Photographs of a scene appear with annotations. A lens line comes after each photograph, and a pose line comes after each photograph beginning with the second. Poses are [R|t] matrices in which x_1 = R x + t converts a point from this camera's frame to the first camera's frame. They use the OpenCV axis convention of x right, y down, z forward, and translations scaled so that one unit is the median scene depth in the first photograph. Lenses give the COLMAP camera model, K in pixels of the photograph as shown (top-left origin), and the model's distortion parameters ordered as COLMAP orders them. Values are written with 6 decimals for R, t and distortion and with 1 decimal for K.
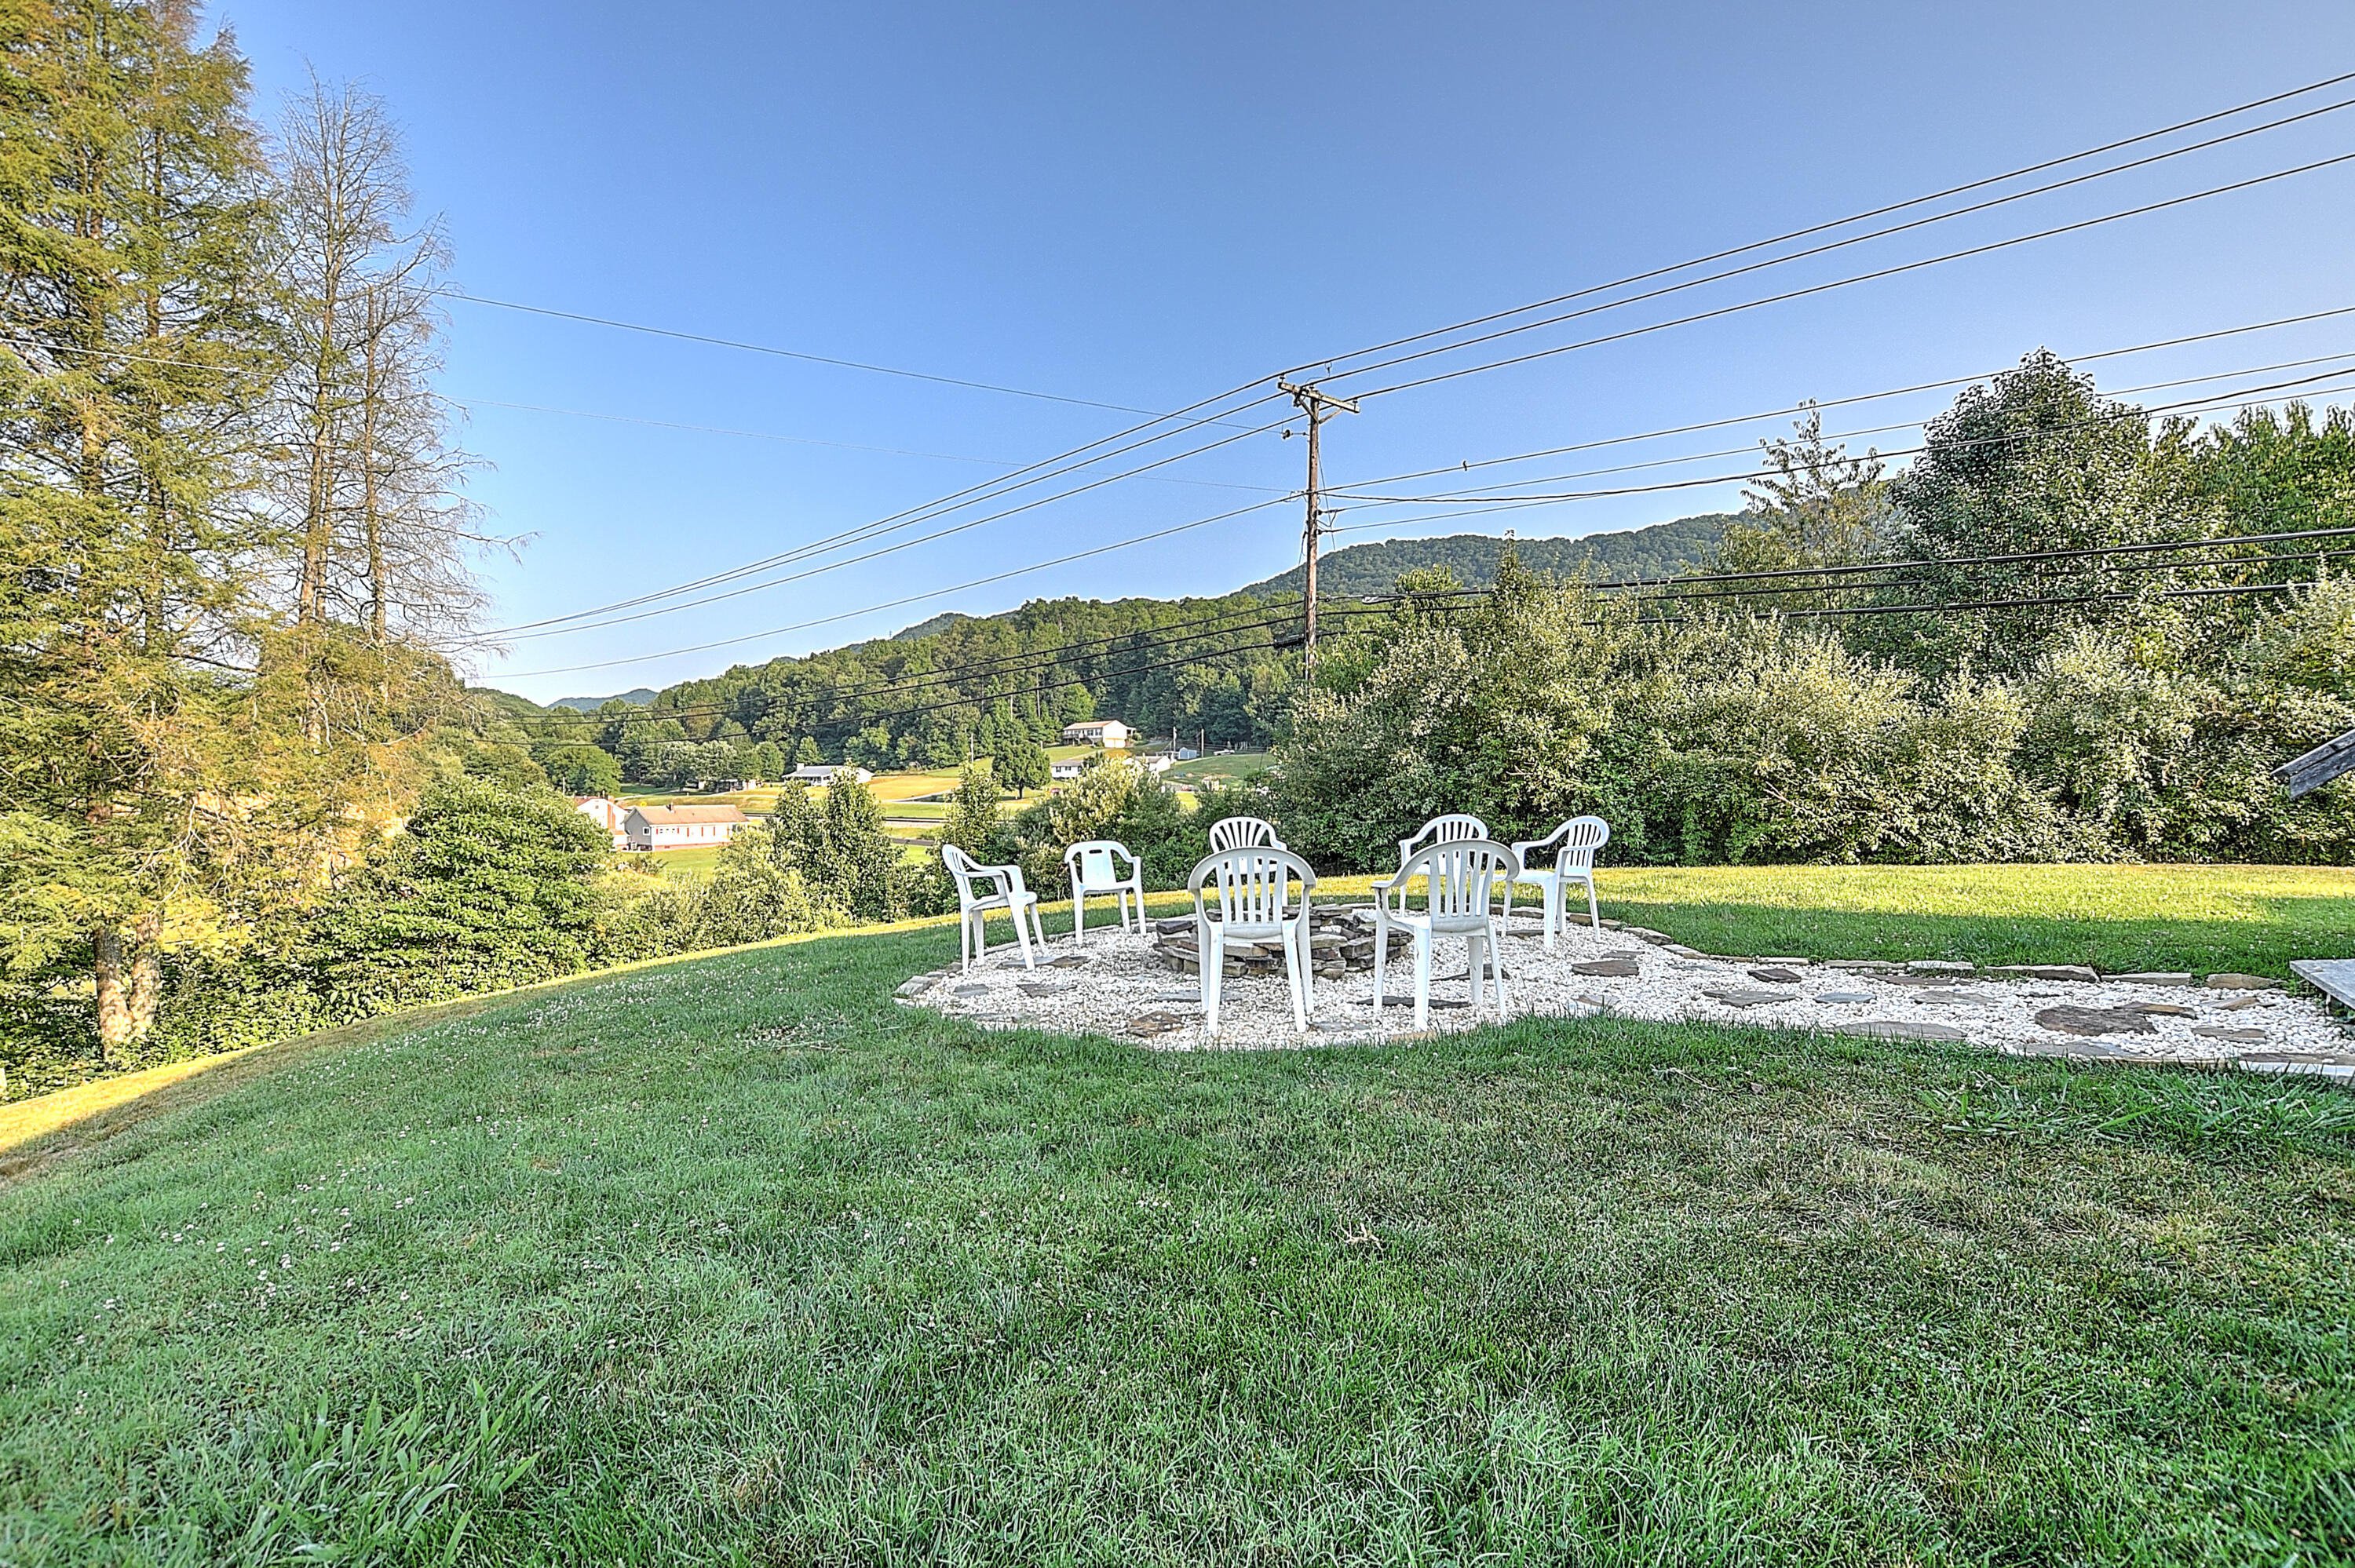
lens RADIAL K [[1050.8, 0, 1162.3], [0, 1050.8, 789.6], [0, 0, 1]] dist [-0.023125, 0.004059]
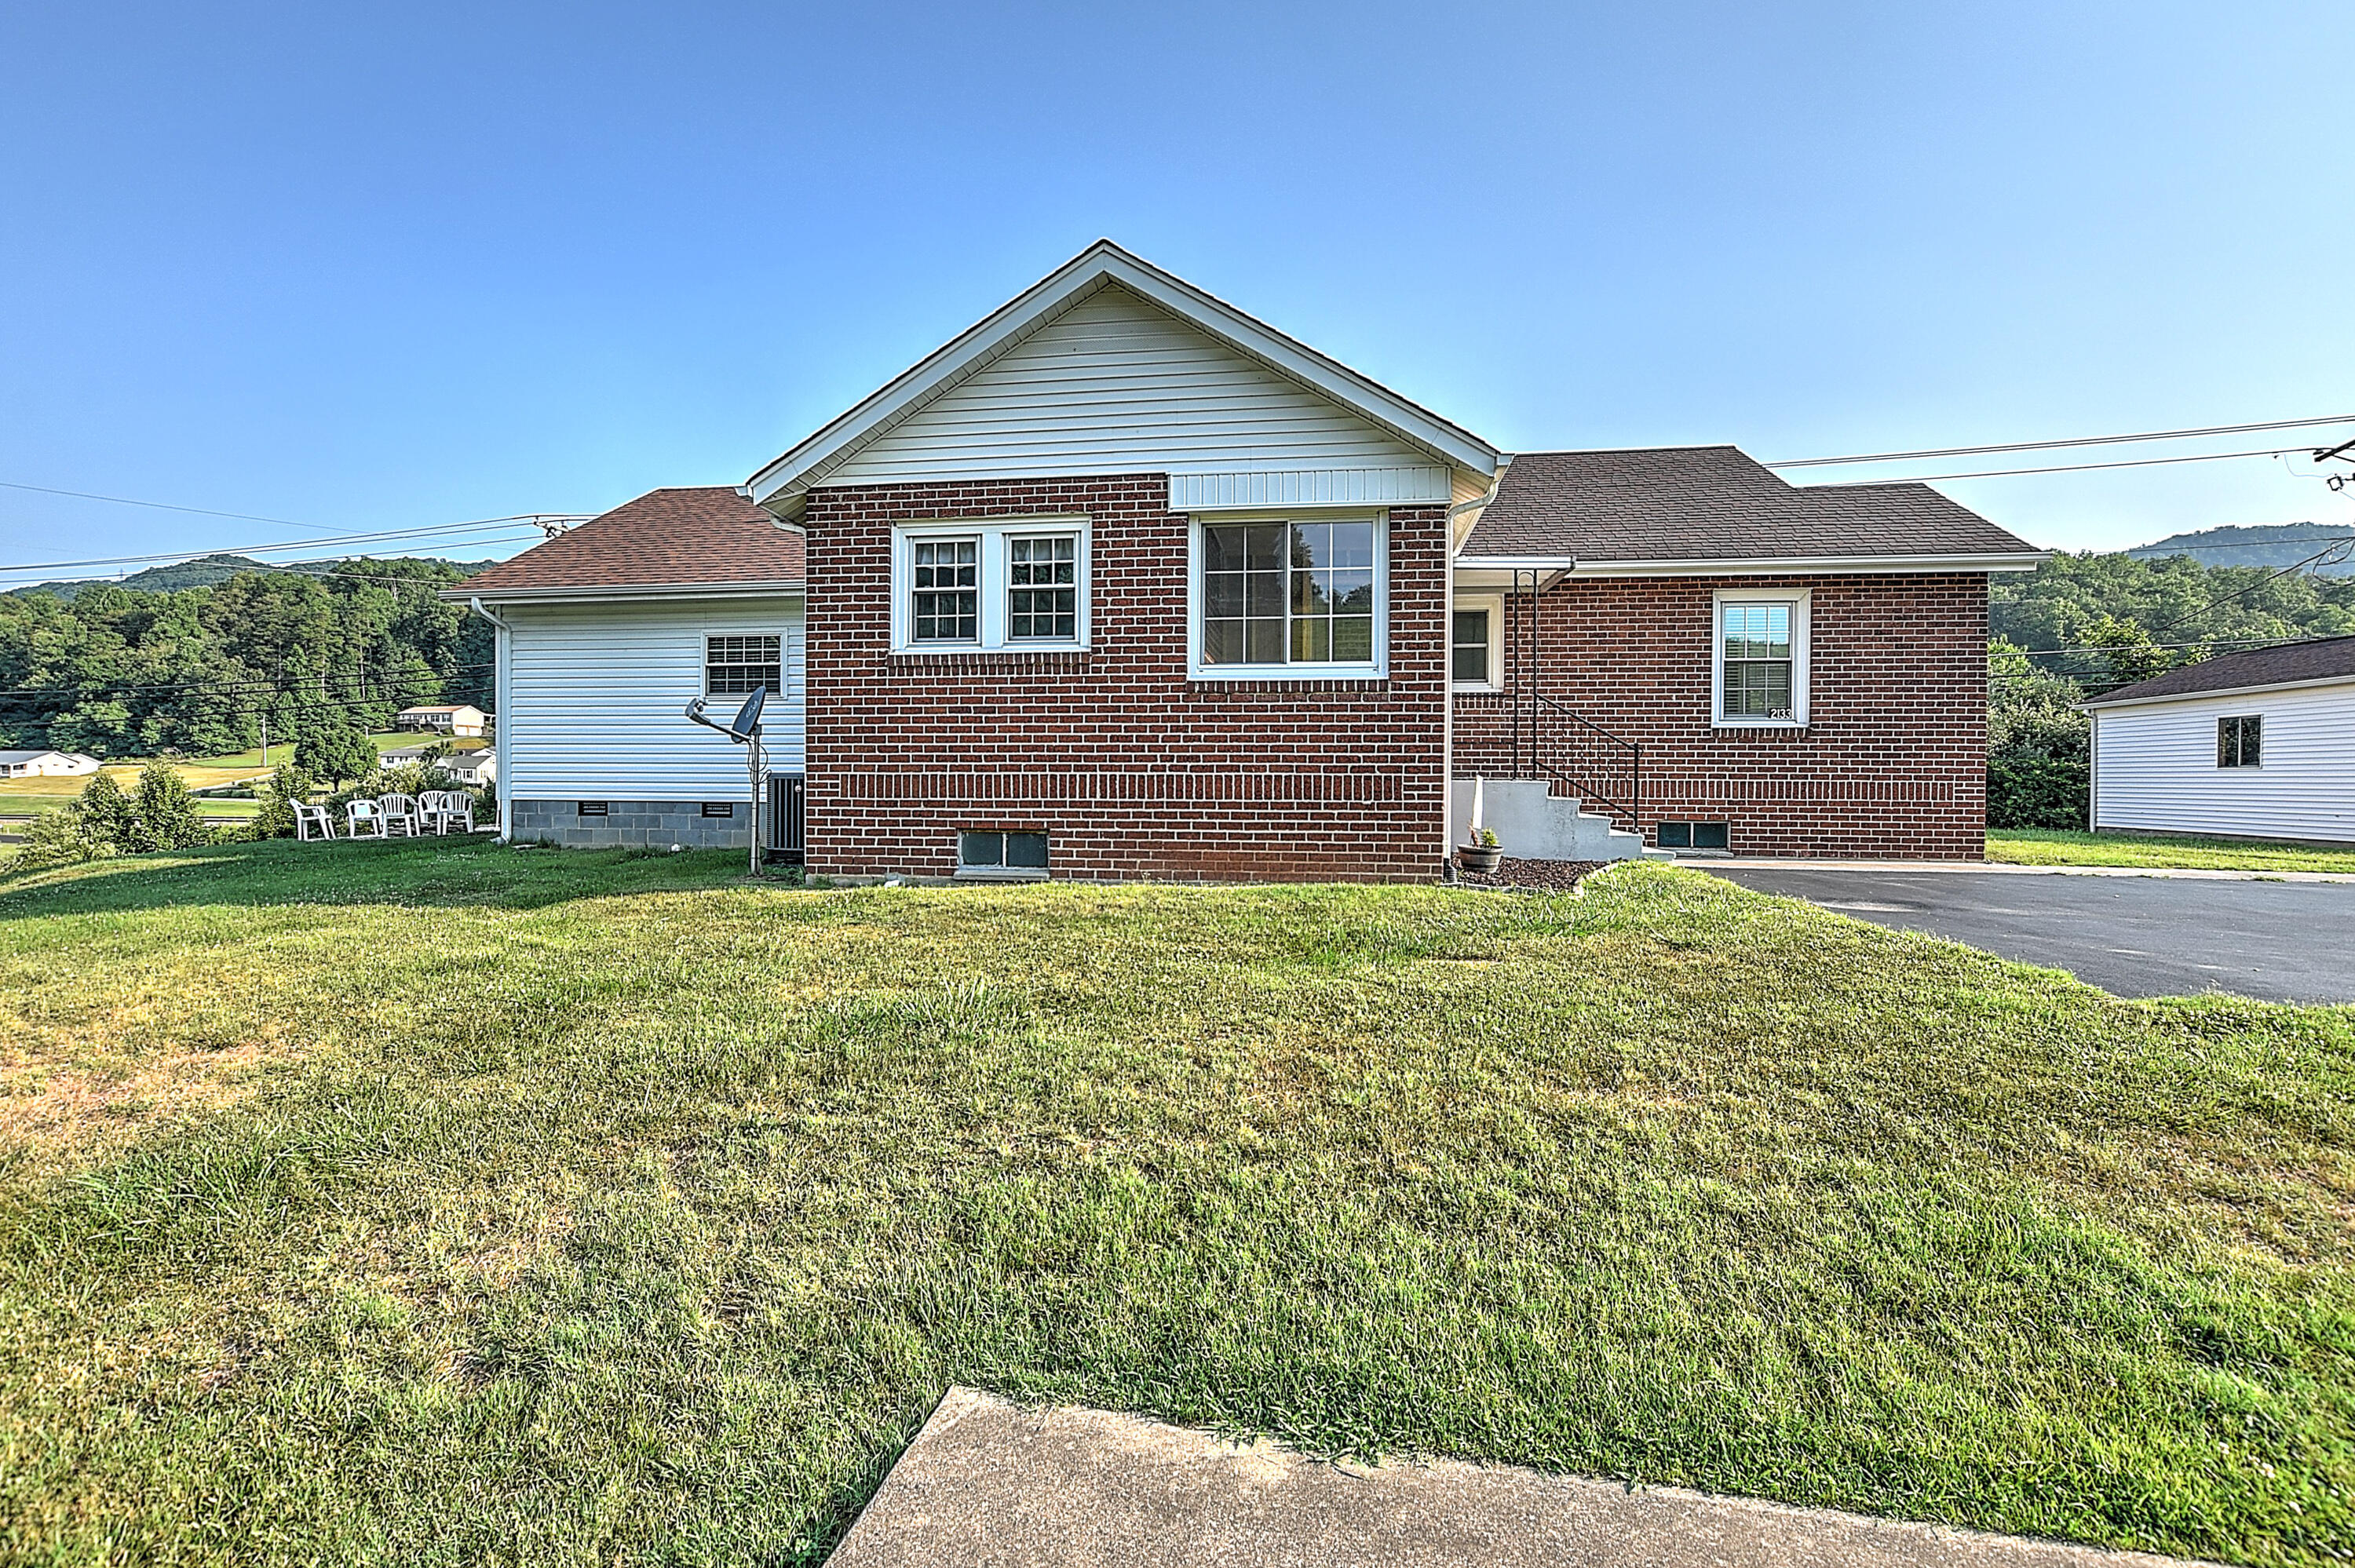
lens RADIAL K [[1050.8, 0, 1167.7], [0, 1050.8, 786.2], [0, 0, 1]] dist [-0.023125, 0.004059]
pose [[0.857155, 0.001495, 0.515056, 0.009093], [-0.002398, 0.999997, 0.001086, 0.000250], [-0.515053, -0.002166, 0.857156, -0.062166]]
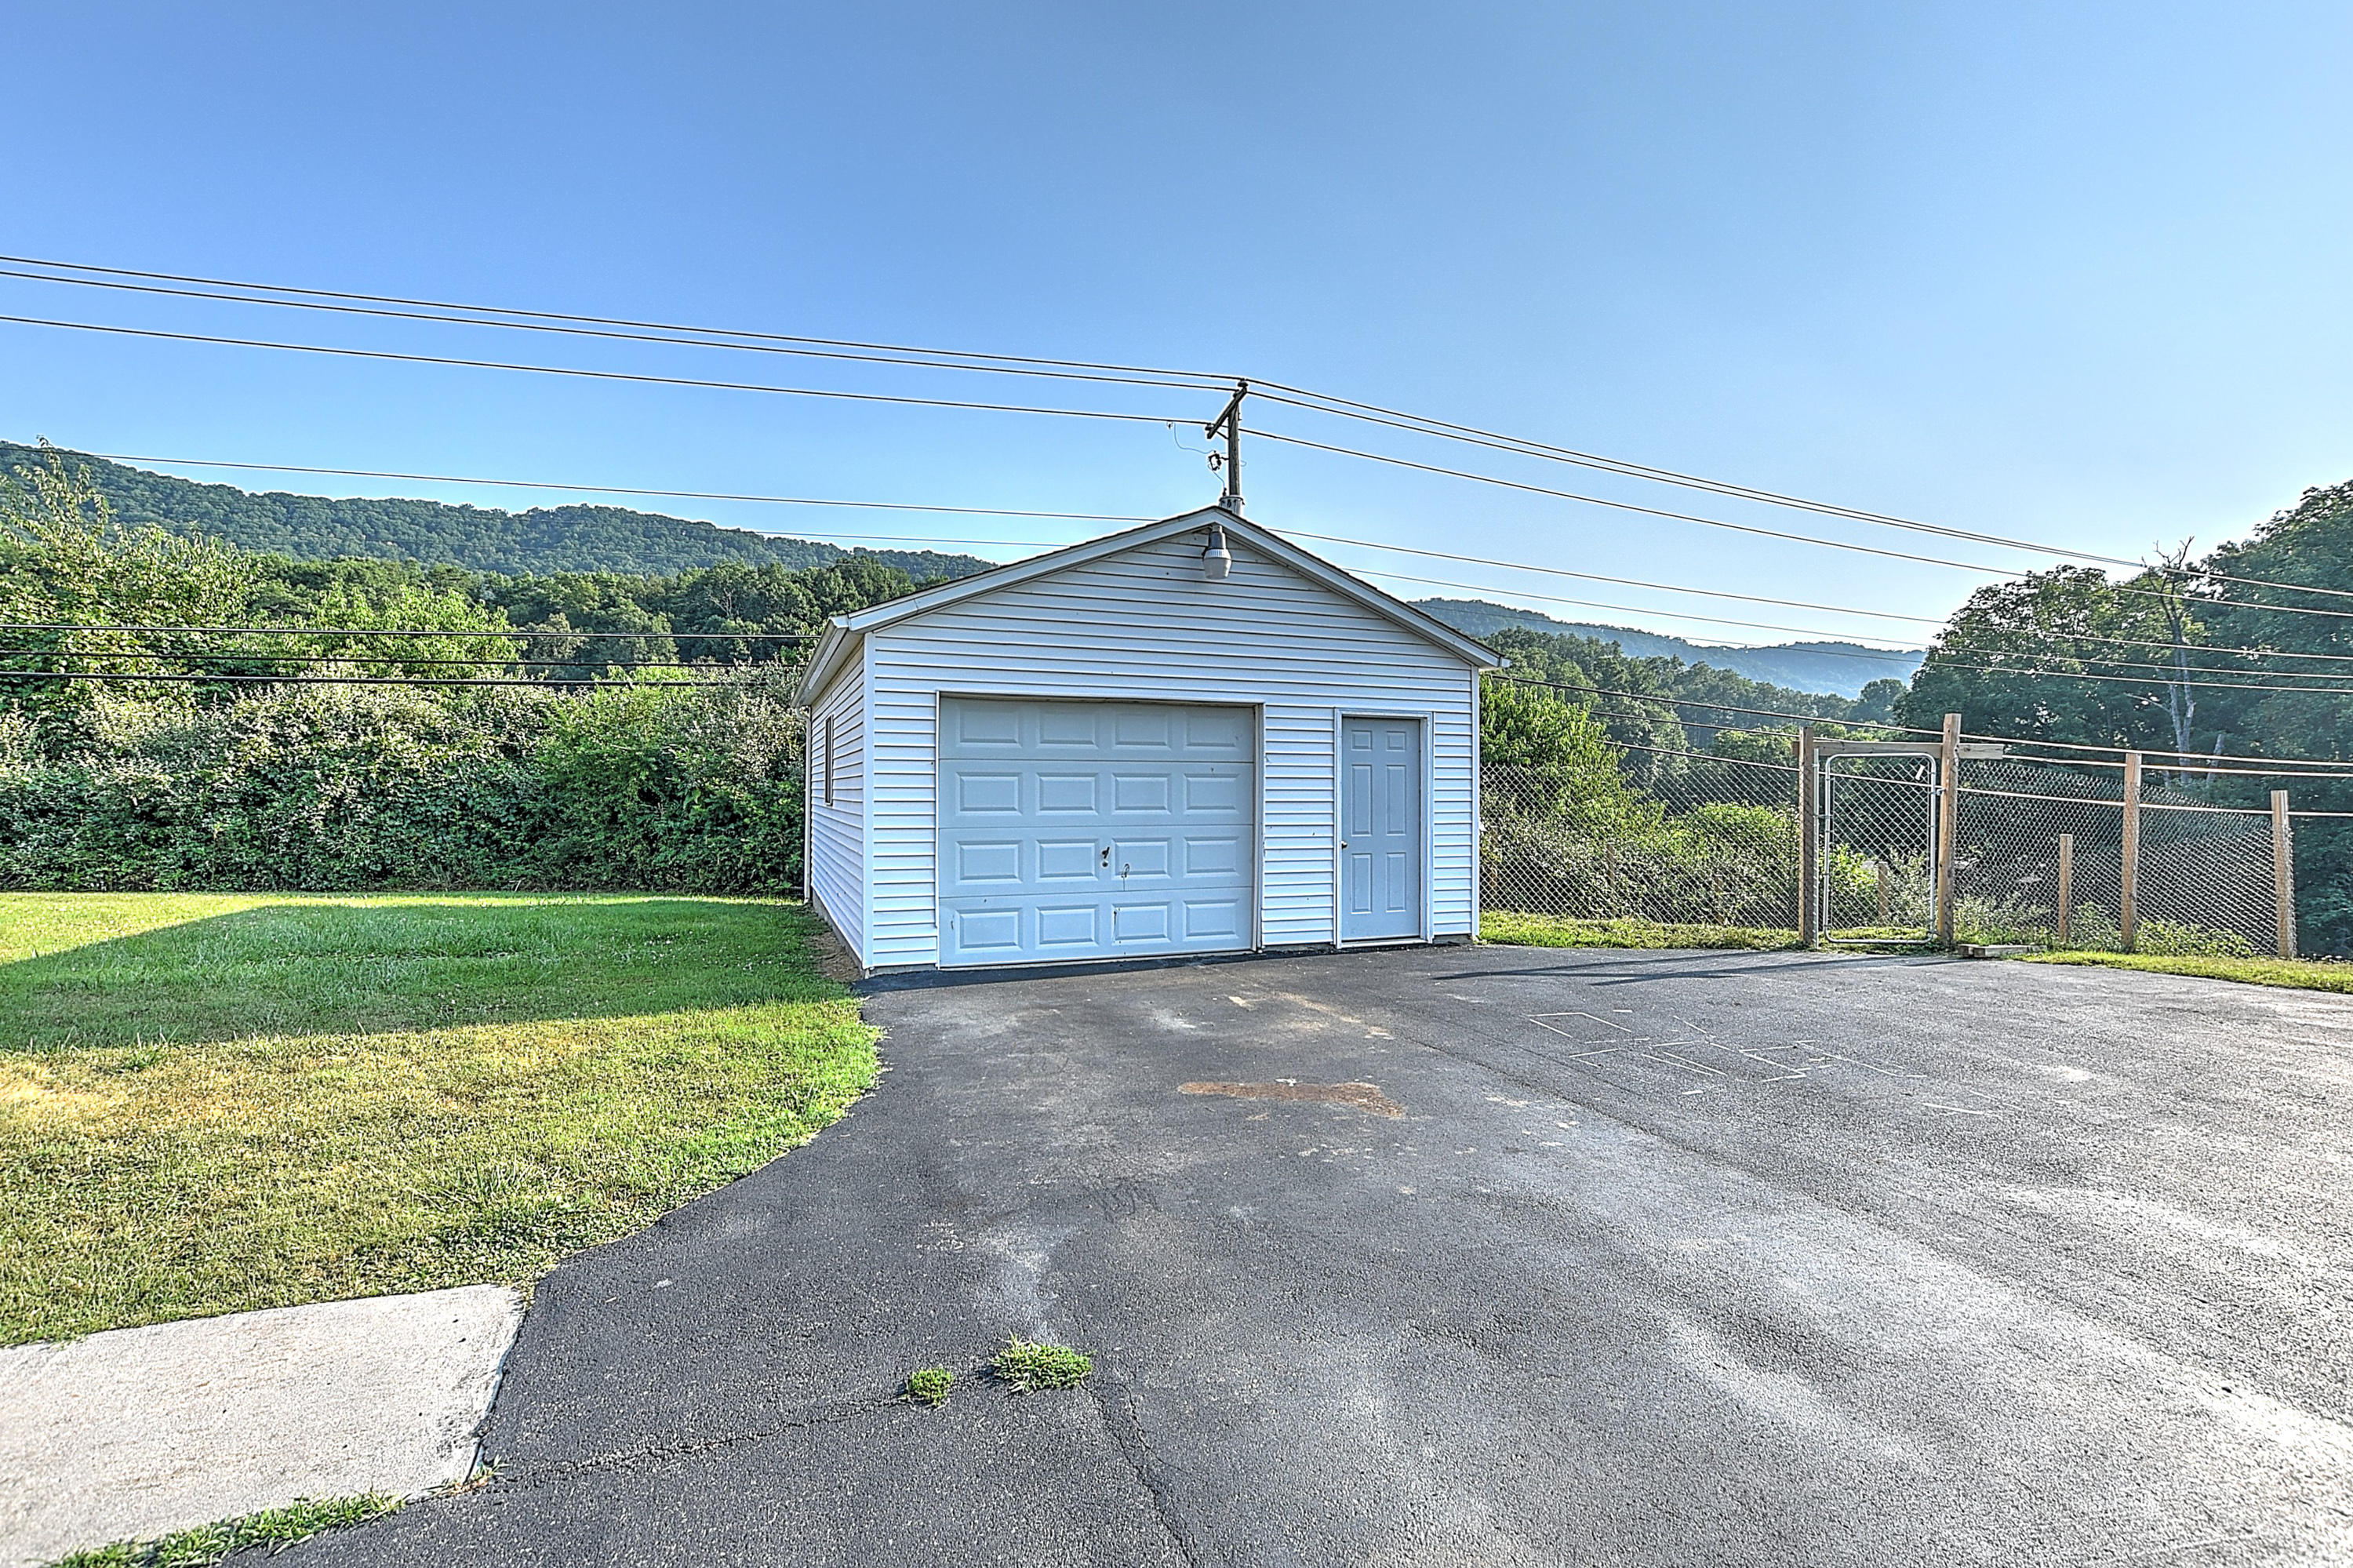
lens RADIAL K [[1050.1, 0, 1154.7], [0, 1050.1, 797.9], [0, 0, 1]] dist [-0.023125, 0.004059]
pose [[0.475496, -0.006565, 0.879693, 0.070812], [0.003580, 0.999978, 0.005528, -0.001372], [-0.879711, 0.000520, 0.475509, -0.071273]]
